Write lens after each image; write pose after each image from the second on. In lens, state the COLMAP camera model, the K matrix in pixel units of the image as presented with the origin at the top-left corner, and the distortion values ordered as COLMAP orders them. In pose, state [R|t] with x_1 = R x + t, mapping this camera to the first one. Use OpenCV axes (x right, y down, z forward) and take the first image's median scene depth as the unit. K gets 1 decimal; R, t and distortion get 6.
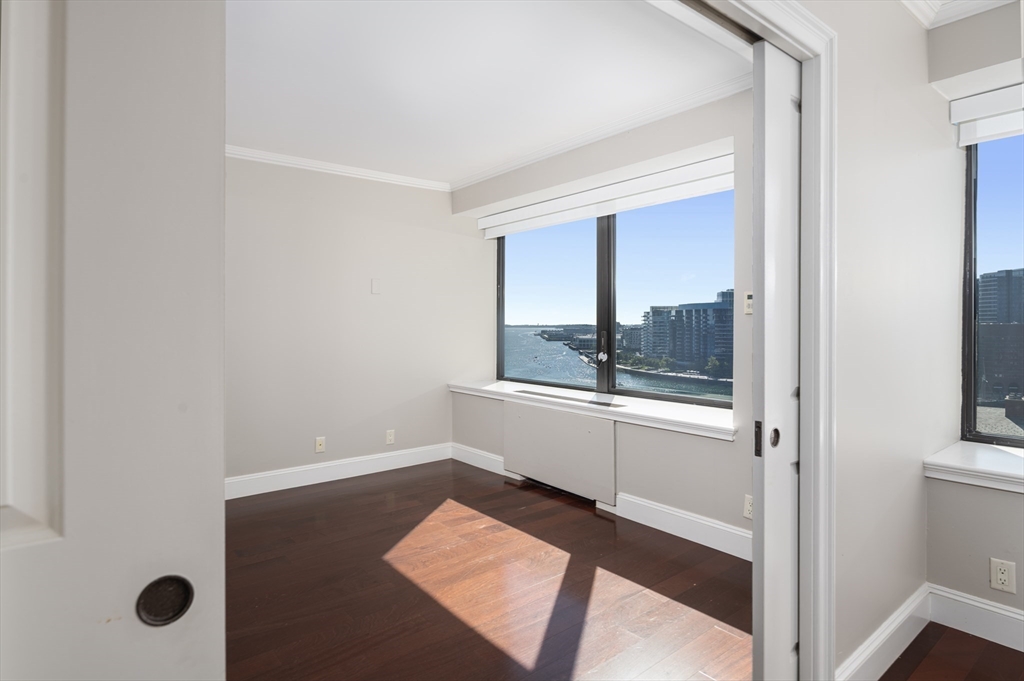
lens RADIAL K [[556.8, 0, 512.7], [0, 556.8, 323.9], [0, 0, 1]] dist [-0.003396, -0.002602]
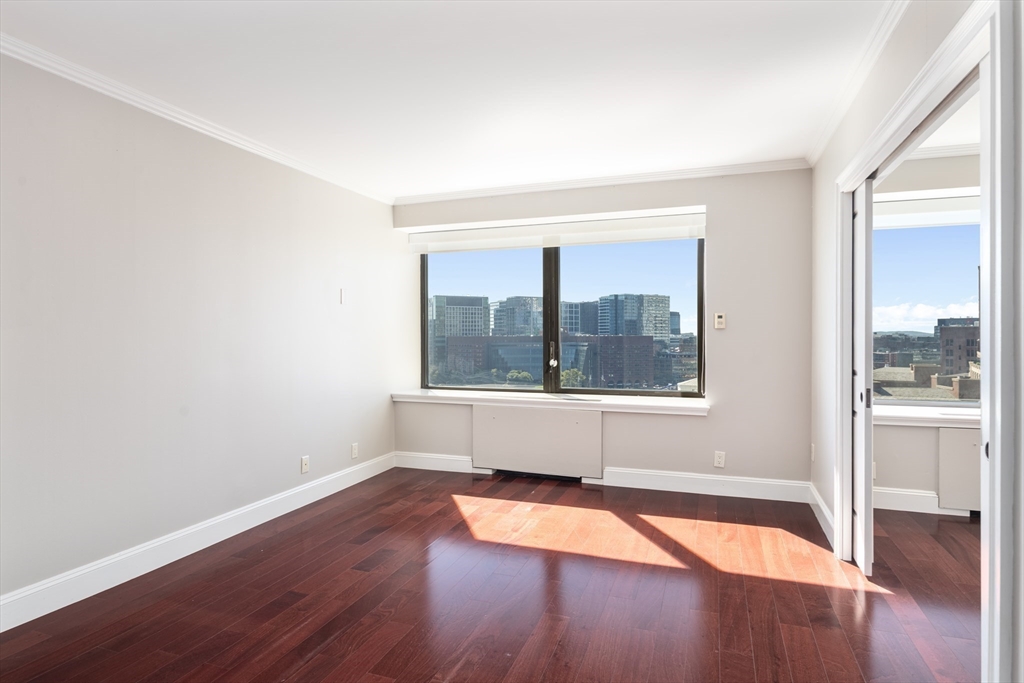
lens RADIAL K [[556.8, 0, 516.6], [0, 556.8, 340.3], [0, 0, 1]] dist [-0.003396, -0.002602]
pose [[0.850365, -0.005092, 0.526169, -0.539524], [0.001081, 0.999968, 0.007930, 0.001141], [-0.526193, -0.006174, 0.850343, 0.018879]]
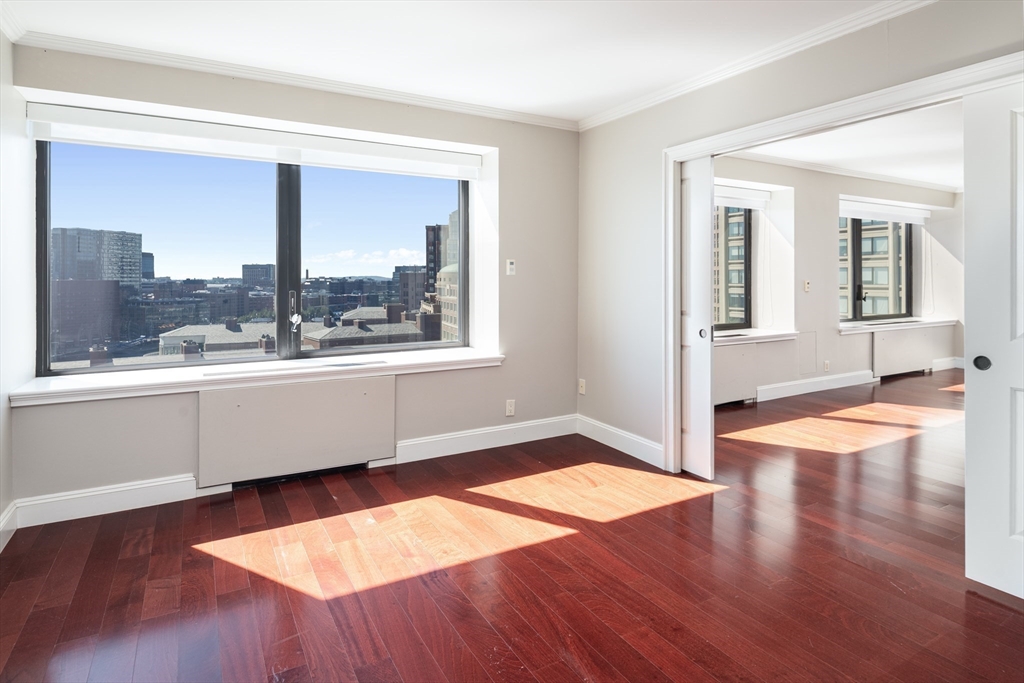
lens RADIAL K [[556.8, 0, 518.1], [0, 556.8, 276.1], [0, 0, 1]] dist [-0.003396, -0.002602]
pose [[0.151217, 0.005608, 0.988485, -0.677716], [0.002045, 0.999980, -0.005986, -0.004015], [-0.988498, 0.002926, 0.151202, 0.507813]]
